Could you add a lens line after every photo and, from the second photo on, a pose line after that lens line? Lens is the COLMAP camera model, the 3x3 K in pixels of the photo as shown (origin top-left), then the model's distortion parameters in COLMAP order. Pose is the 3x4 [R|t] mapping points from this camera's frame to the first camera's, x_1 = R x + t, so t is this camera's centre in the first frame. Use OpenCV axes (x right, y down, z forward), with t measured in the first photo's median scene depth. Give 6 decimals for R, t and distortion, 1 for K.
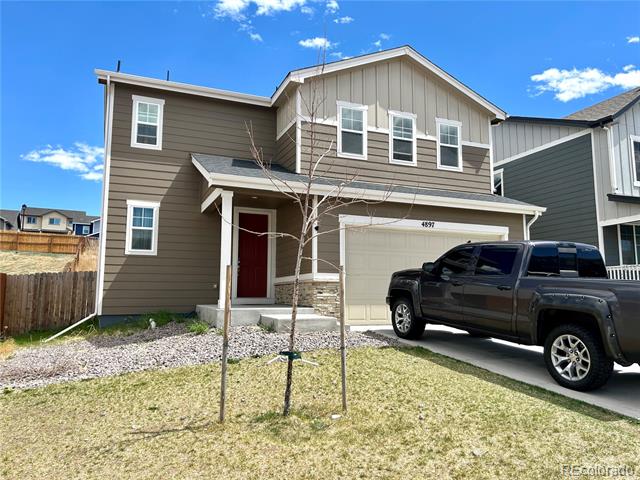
lens RADIAL K [[472.7, 0, 320.0], [0, 472.7, 240.0], [0, 0, 1]] dist [0.071999, -0.115831]
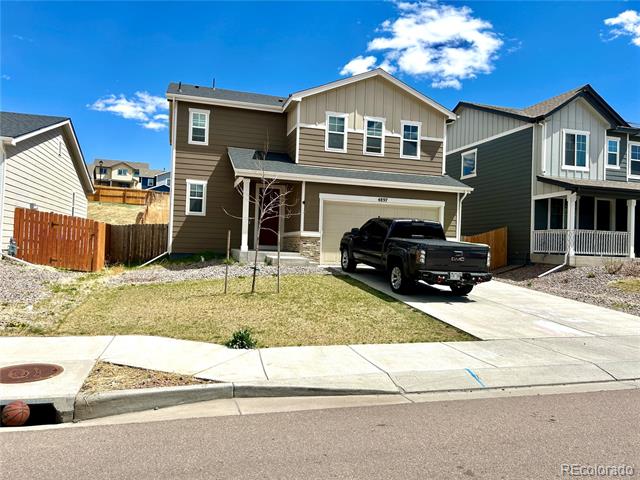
lens RADIAL K [[472.7, 0, 320.0], [0, 472.7, 240.0], [0, 0, 1]] dist [0.071999, -0.115831]
pose [[0.993696, 0.030662, -0.107831, 0.182183], [-0.019382, 0.994374, 0.104140, -0.053962], [0.110417, -0.101394, 0.988700, -0.456150]]
